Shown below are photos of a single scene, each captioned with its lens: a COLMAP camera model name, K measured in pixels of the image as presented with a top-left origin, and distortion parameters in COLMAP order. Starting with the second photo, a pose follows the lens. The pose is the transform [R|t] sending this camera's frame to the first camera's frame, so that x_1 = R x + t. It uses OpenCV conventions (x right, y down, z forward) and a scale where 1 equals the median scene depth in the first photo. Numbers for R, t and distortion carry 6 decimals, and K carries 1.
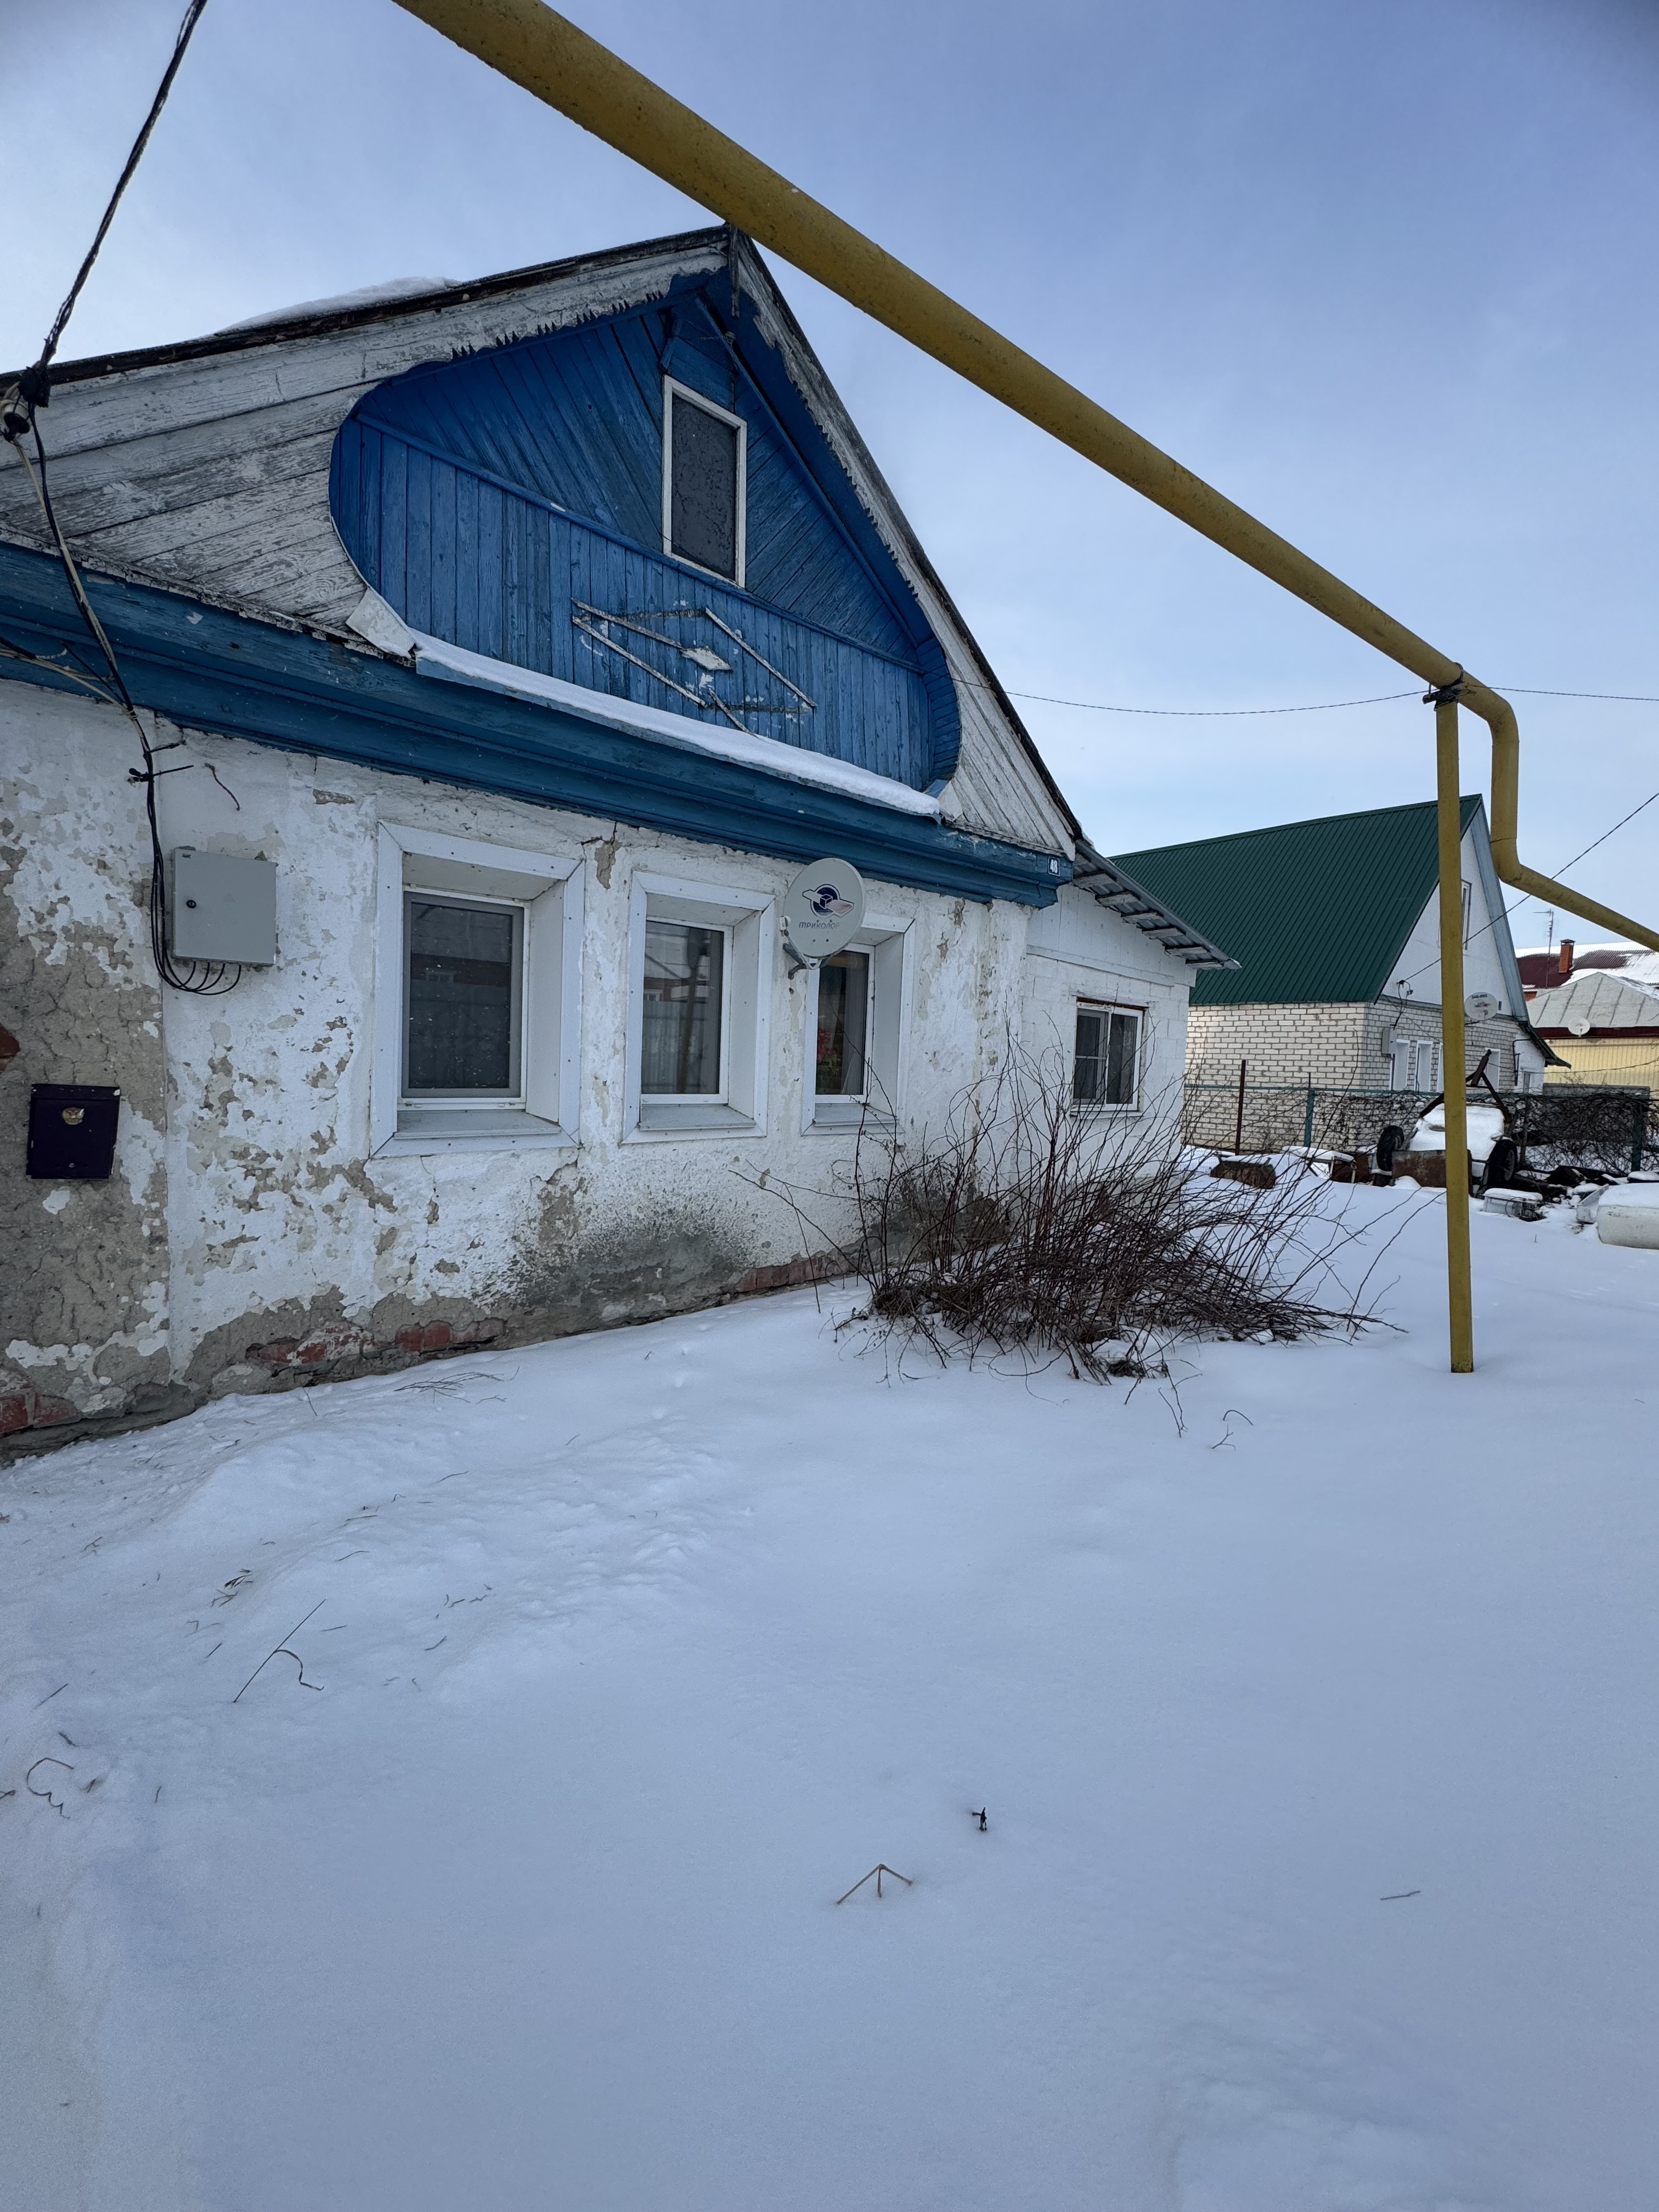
lens RADIAL K [[879.2, 0, 829.5], [0, 879.2, 1103.7], [0, 0, 1]] dist [-0.000449, 0.000280]
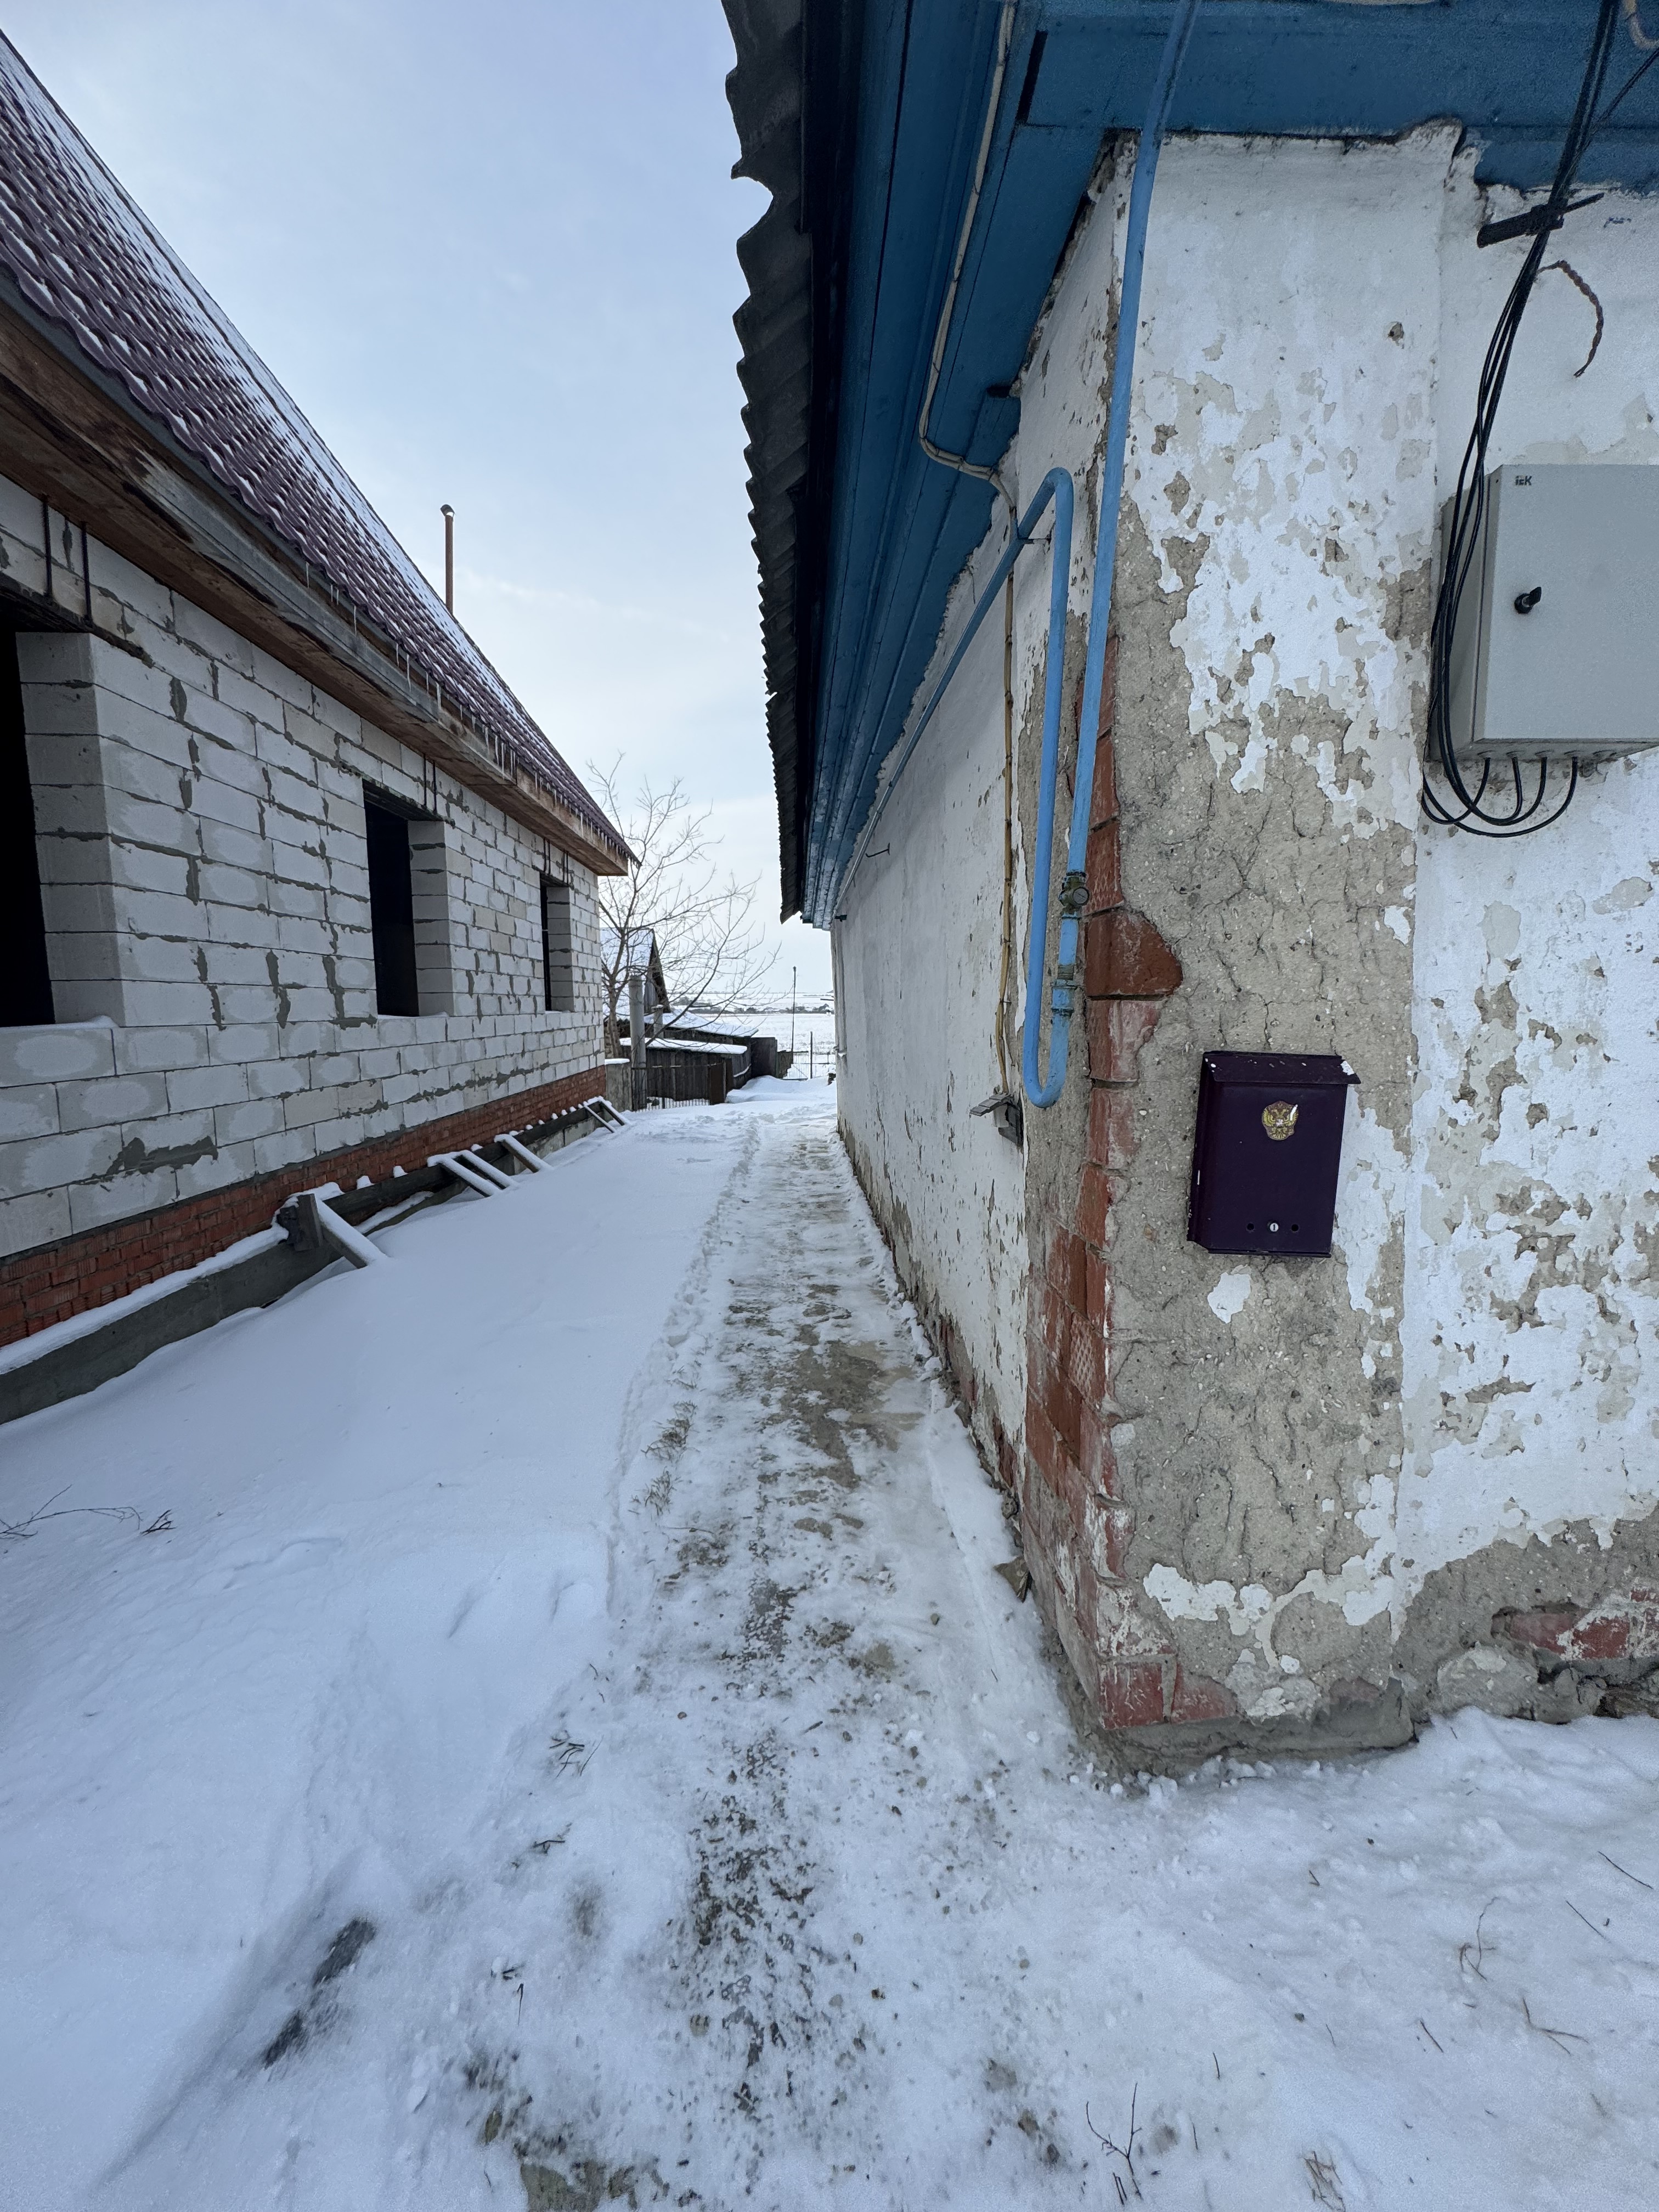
lens RADIAL K [[880.0, 0, 829.5], [0, 880.0, 1106.0], [0, 0, 1]] dist [-0.002115, 0.000276]
pose [[0.770674, 0.026550, -0.636677, -0.513687], [0.005693, 0.998805, 0.048543, -0.011787], [0.637204, -0.041036, 0.769602, 0.342121]]
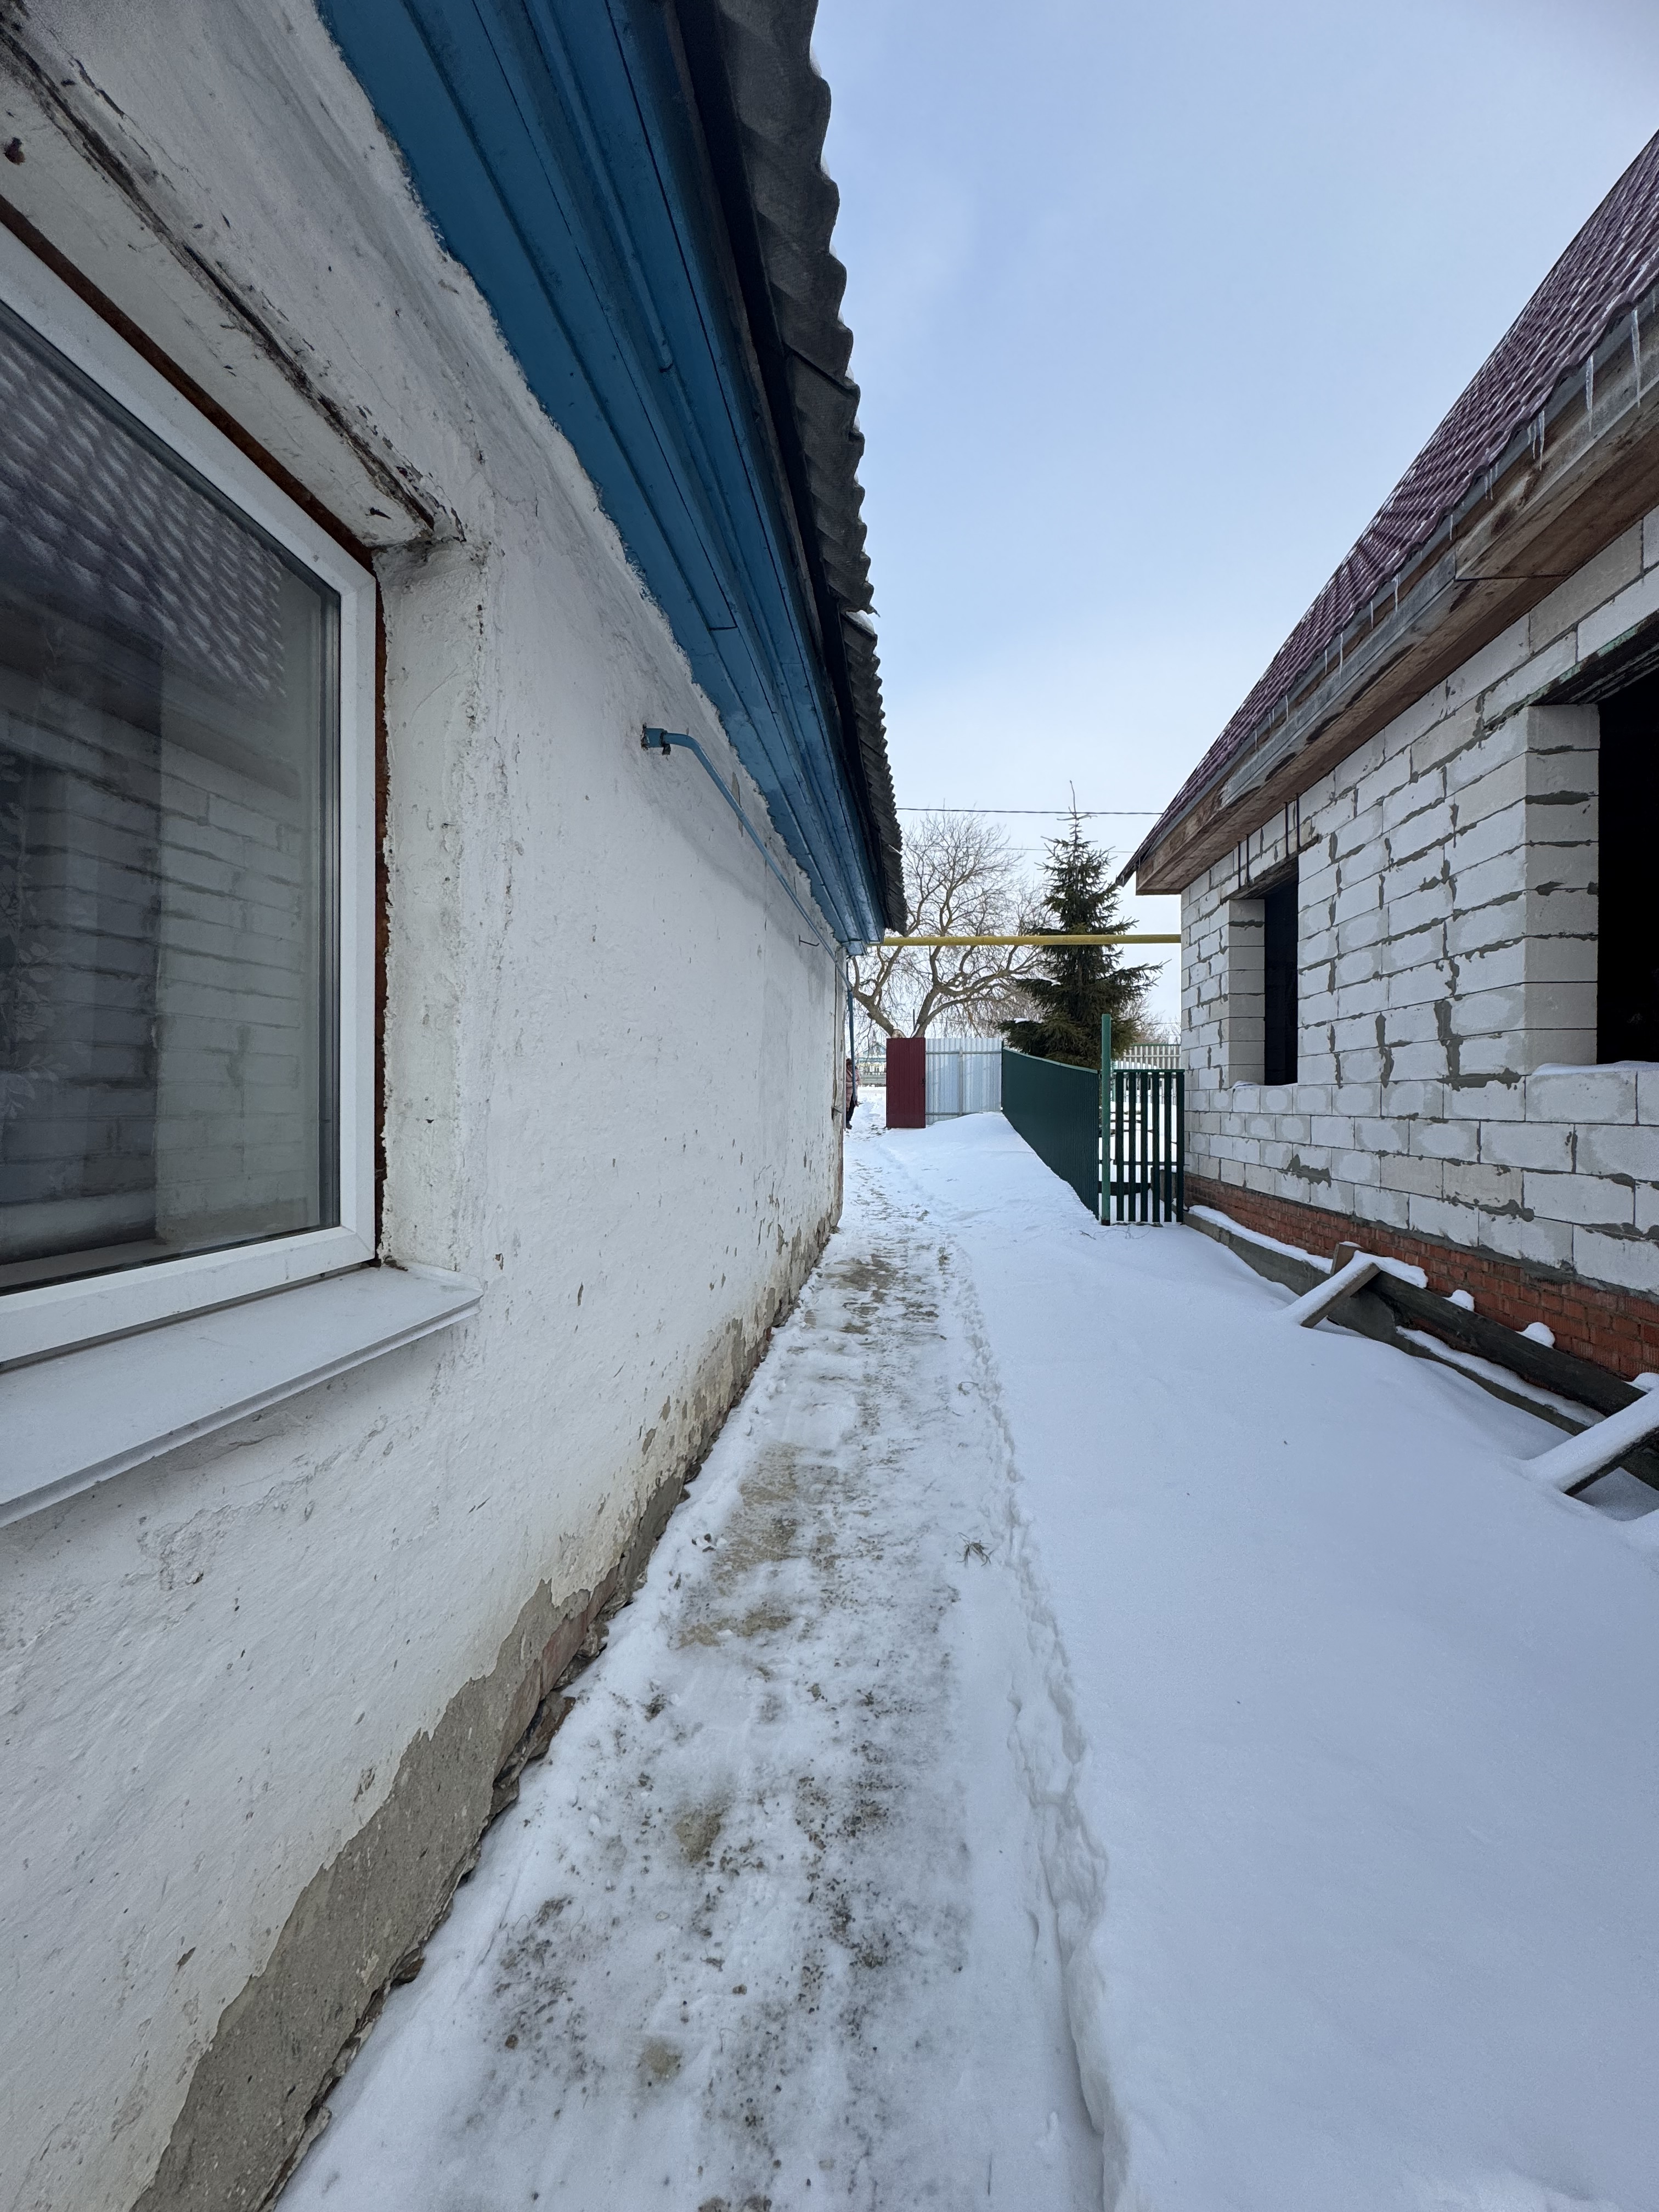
lens RADIAL K [[879.0, 0, 826.8], [0, 879.0, 1102.4], [0, 0, 1]] dist [-0.001584, 0.000375]
pose [[-0.667888, -0.041760, 0.743089, -2.043068], [0.008577, 0.997926, 0.063790, -0.113991], [-0.744212, 0.048978, -0.666145, 1.963649]]
